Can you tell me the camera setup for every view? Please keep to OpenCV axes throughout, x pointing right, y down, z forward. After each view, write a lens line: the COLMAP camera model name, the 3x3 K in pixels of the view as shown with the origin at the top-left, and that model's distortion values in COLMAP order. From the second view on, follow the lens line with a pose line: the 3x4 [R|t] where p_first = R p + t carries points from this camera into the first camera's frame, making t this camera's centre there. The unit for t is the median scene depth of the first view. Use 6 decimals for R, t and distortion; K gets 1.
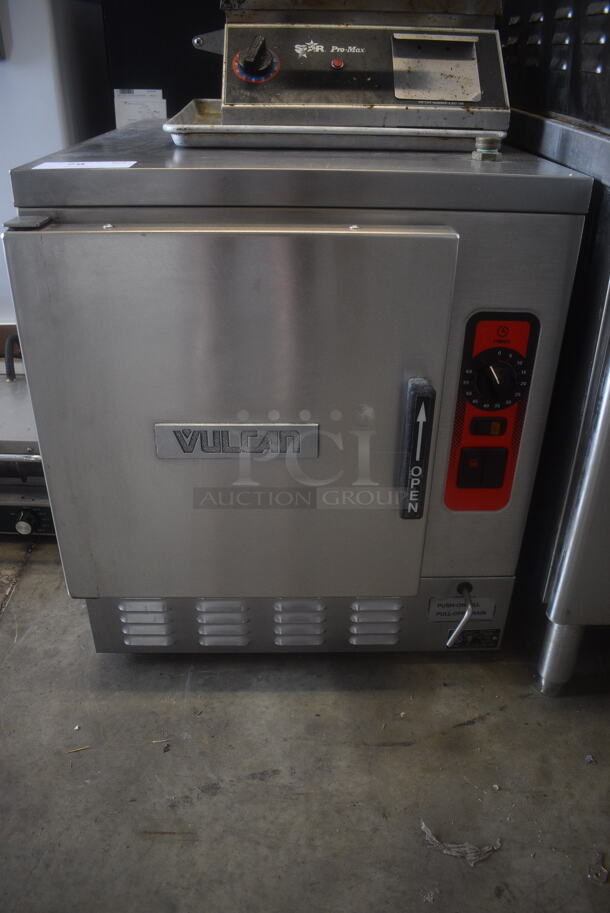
lens RADIAL K [[697.5, 0, 302.3], [0, 697.5, 457.9], [0, 0, 1]] dist [-0.071002, 0.001925]
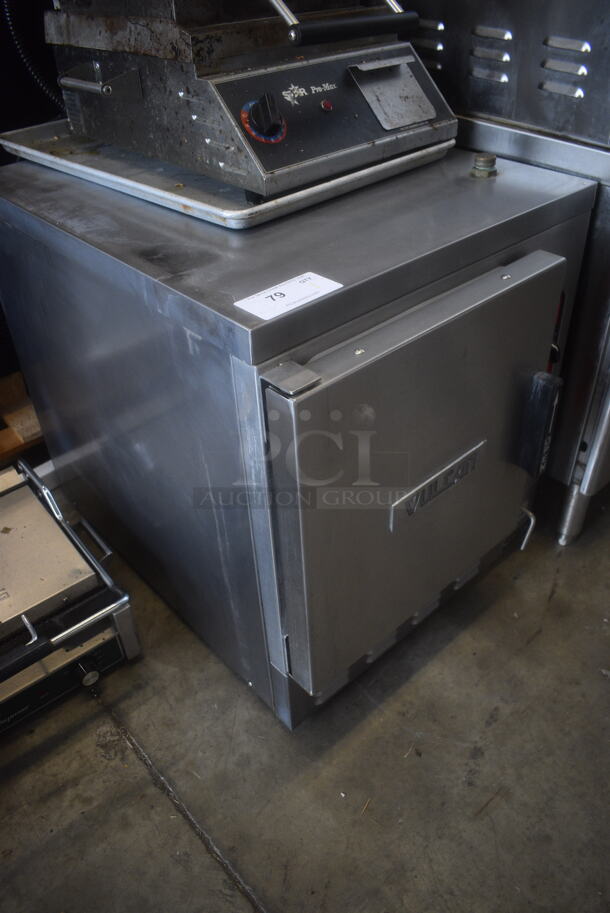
lens RADIAL K [[697.5, 0, 310.5], [0, 697.5, 463.1], [0, 0, 1]] dist [-0.071002, 0.001925]
pose [[0.756749, -0.441152, 0.482407, -0.685054], [0.366456, 0.897385, 0.245784, -0.358140], [-0.541333, -0.009216, 0.840758, 0.153237]]
